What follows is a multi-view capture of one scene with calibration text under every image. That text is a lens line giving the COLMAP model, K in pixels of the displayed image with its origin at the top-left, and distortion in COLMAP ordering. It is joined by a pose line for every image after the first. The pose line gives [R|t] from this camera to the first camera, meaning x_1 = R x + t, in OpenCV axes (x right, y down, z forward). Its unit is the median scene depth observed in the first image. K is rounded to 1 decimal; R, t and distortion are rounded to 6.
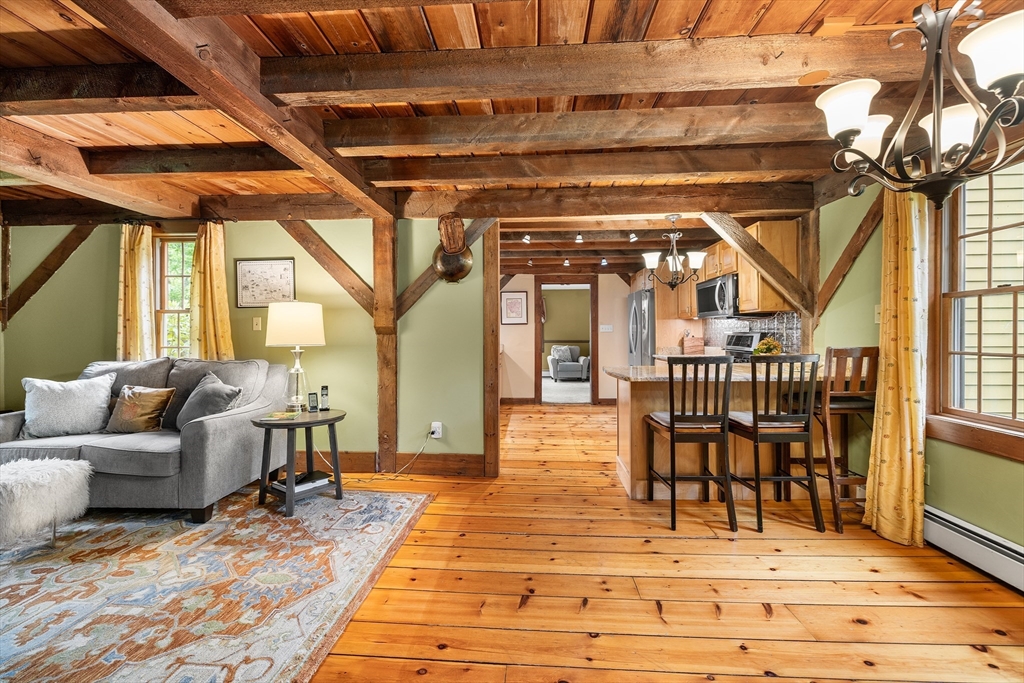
lens RADIAL K [[438.0, 0, 509.3], [0, 438.0, 337.2], [0, 0, 1]] dist [0.000752, -0.000345]
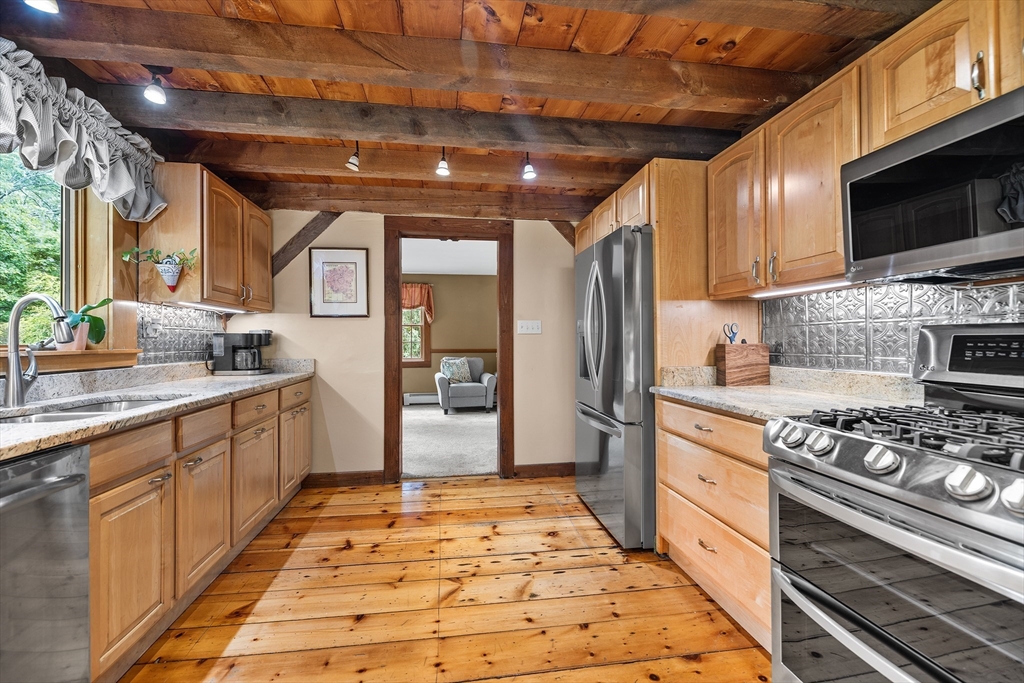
lens RADIAL K [[438.0, 0, 509.3], [0, 438.0, 337.2], [0, 0, 1]] dist [0.000752, -0.000345]
pose [[0.978951, 0.005673, 0.204018, 0.095355], [-0.001836, 0.999818, -0.018992, 0.001786], [-0.204089, 0.018217, 0.978783, 0.507265]]
